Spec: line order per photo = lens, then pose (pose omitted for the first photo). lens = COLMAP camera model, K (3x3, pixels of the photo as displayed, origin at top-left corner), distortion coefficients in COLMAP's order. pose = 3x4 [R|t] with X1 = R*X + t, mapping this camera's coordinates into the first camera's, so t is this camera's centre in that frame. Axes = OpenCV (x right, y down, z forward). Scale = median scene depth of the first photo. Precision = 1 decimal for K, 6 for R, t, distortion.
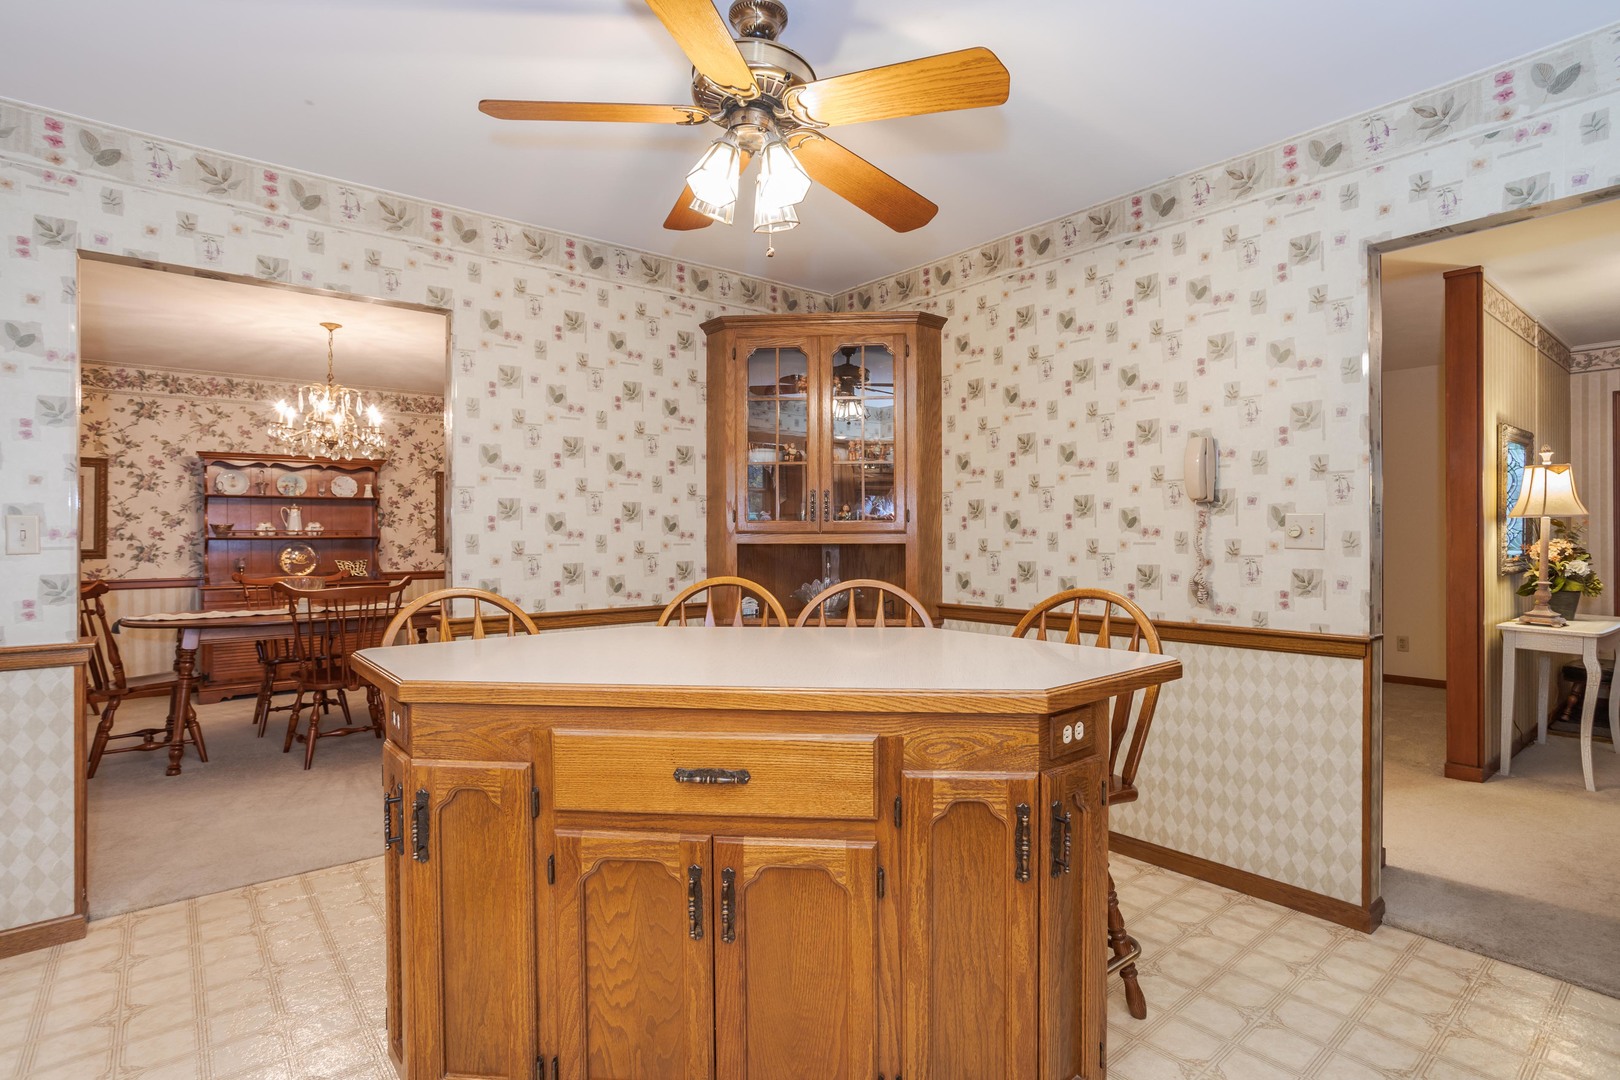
lens RADIAL K [[833.7, 0, 798.3], [0, 833.7, 528.7], [0, 0, 1]] dist [0.006418, 0.003888]
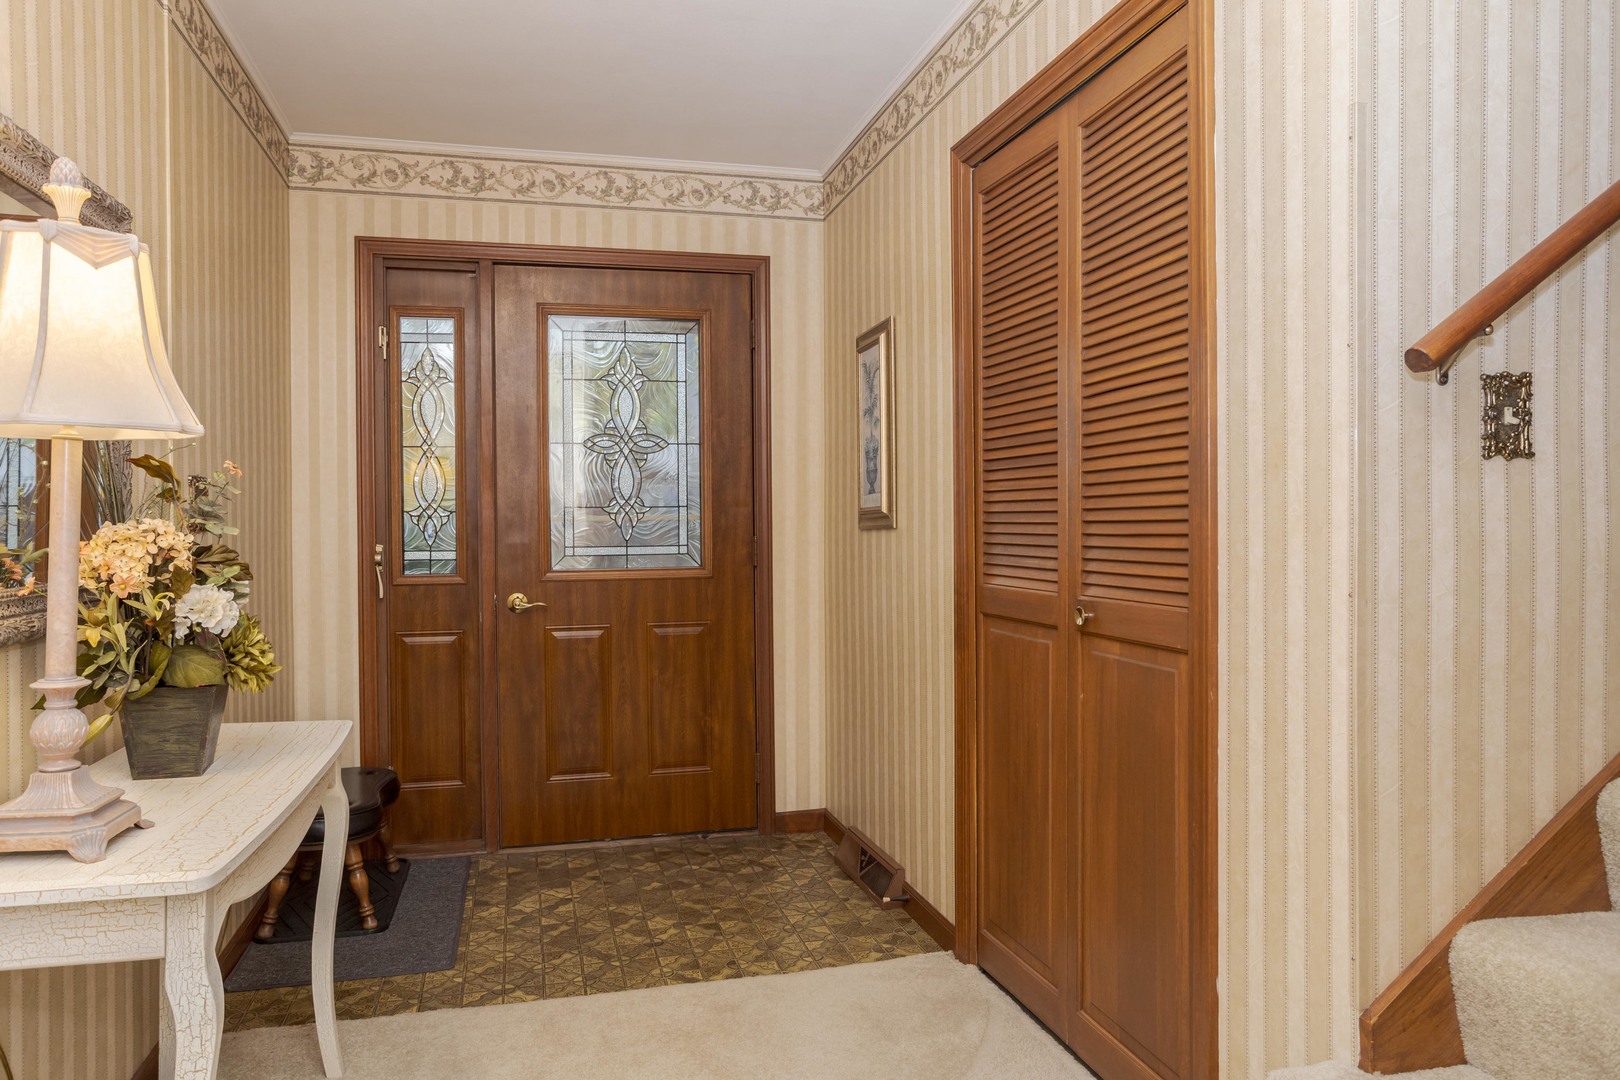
lens RADIAL K [[1011.7, 0, 807.2], [0, 1011.7, 533.0], [0, 0, 1]] dist [-0.027751, 0.002973]
pose [[0.422064, -0.010258, 0.906508, 0.450250], [0.003579, 0.999947, 0.009649, 0.009629], [-0.906559, -0.000828, 0.422078, 0.420522]]
